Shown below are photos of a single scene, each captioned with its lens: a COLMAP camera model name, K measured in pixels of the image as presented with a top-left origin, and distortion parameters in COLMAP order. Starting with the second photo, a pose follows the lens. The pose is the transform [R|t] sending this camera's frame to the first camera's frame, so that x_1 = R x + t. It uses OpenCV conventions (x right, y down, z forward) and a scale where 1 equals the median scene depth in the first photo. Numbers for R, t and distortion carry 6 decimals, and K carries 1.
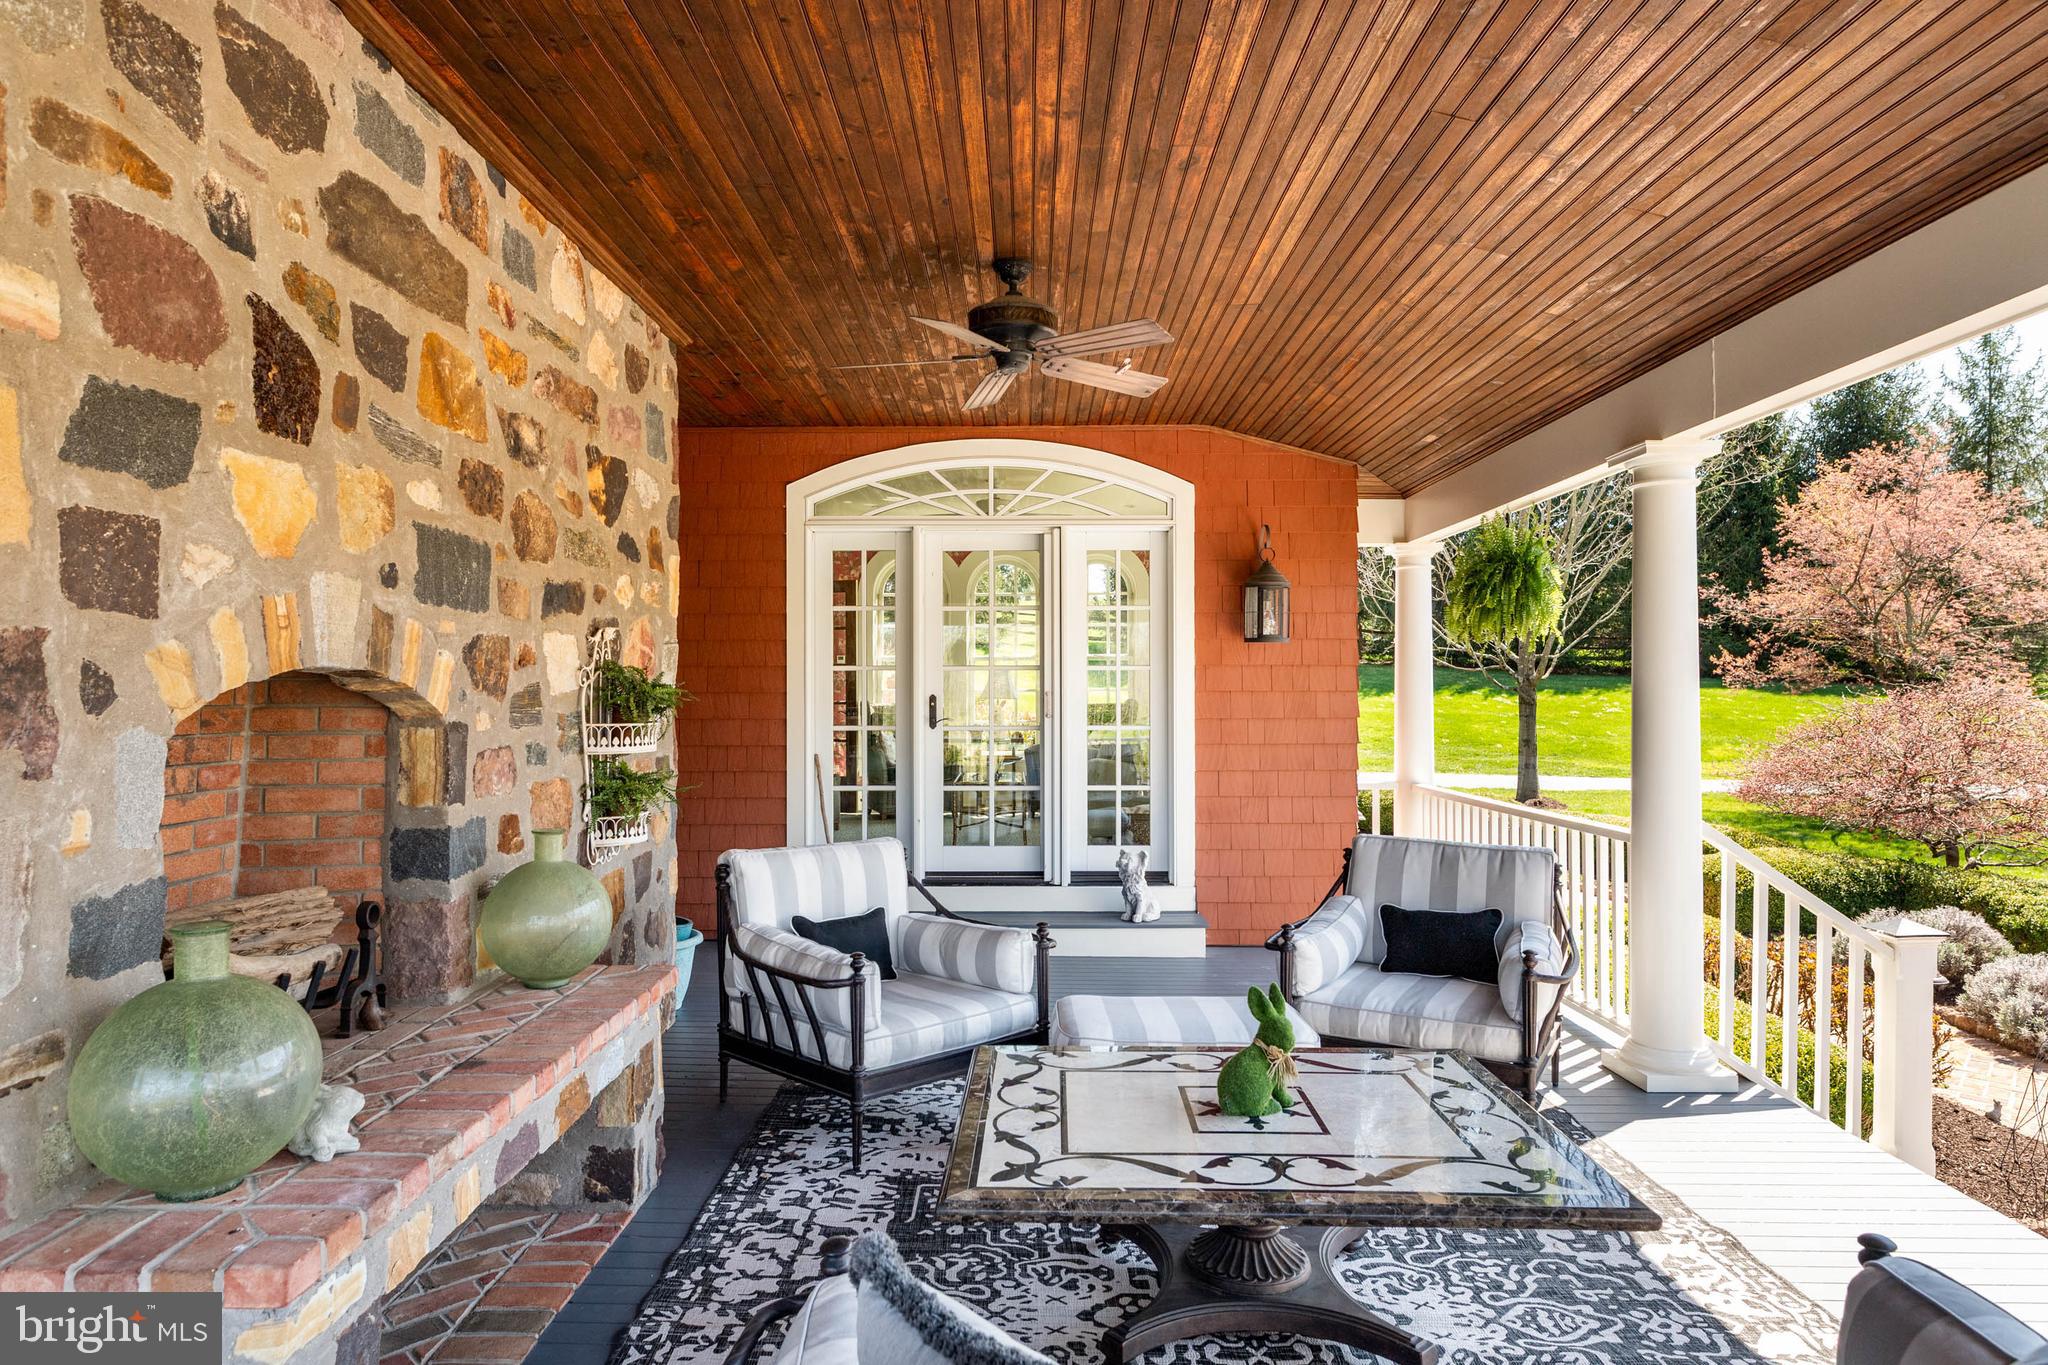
lens RADIAL K [[1177.1, 0, 1022.7], [0, 1177.1, 686.0], [0, 0, 1]] dist [0.004307, 0.000646]
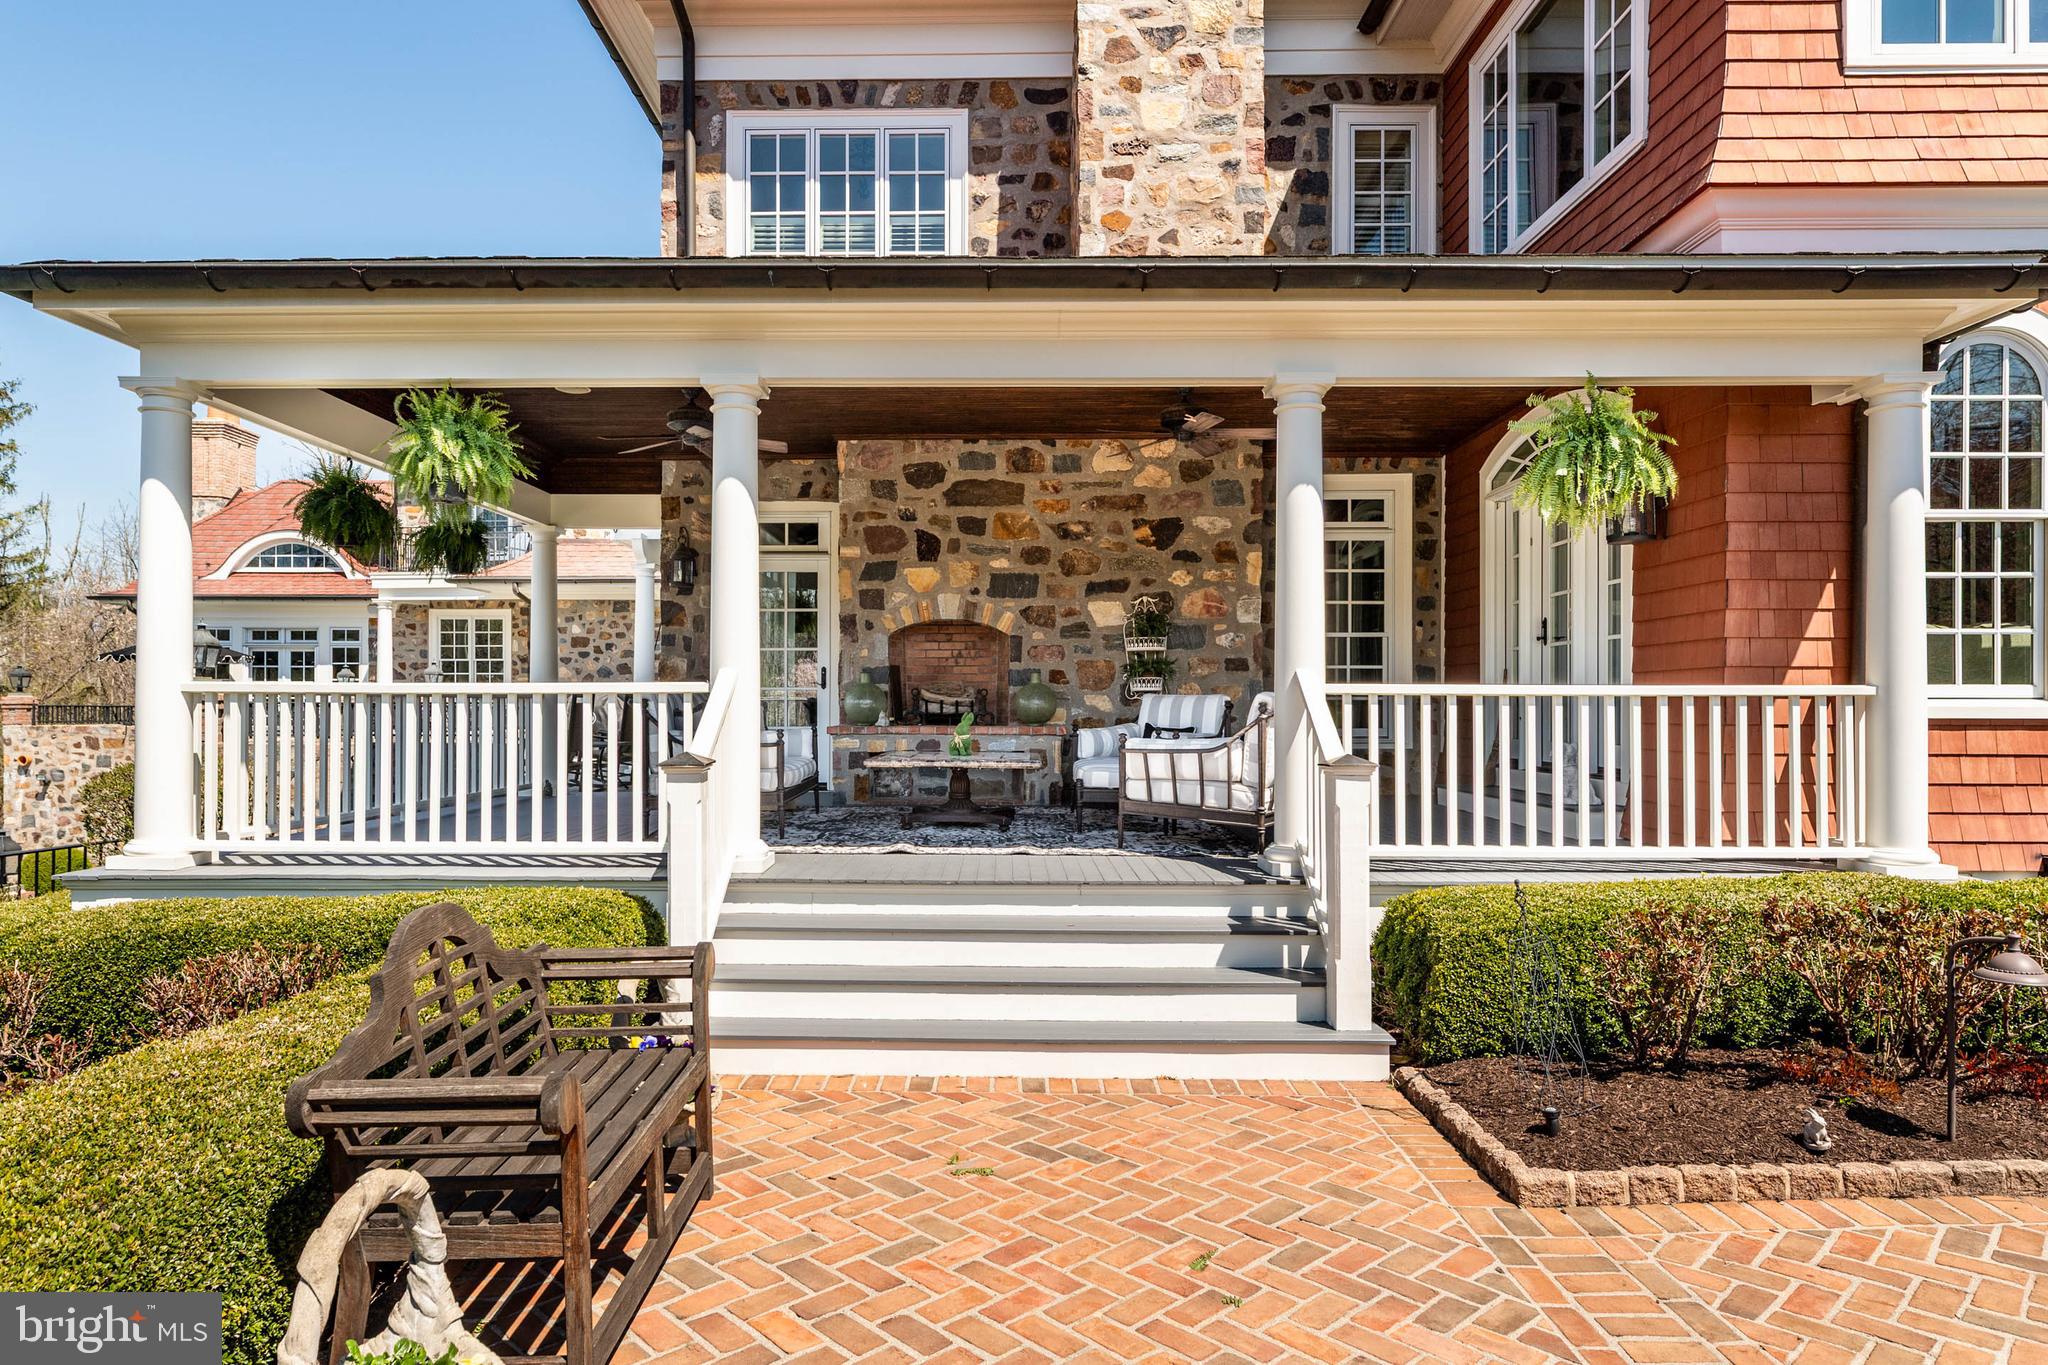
lens RADIAL K [[1177.1, 0, 1019.8], [0, 1177.1, 680.5], [0, 0, 1]] dist [0.004307, 0.000646]
pose [[0.006015, -0.002695, -0.999978, 3.312313], [0.008482, 0.999961, -0.002644, 0.201327], [0.999946, -0.008466, 0.006037, 1.277217]]
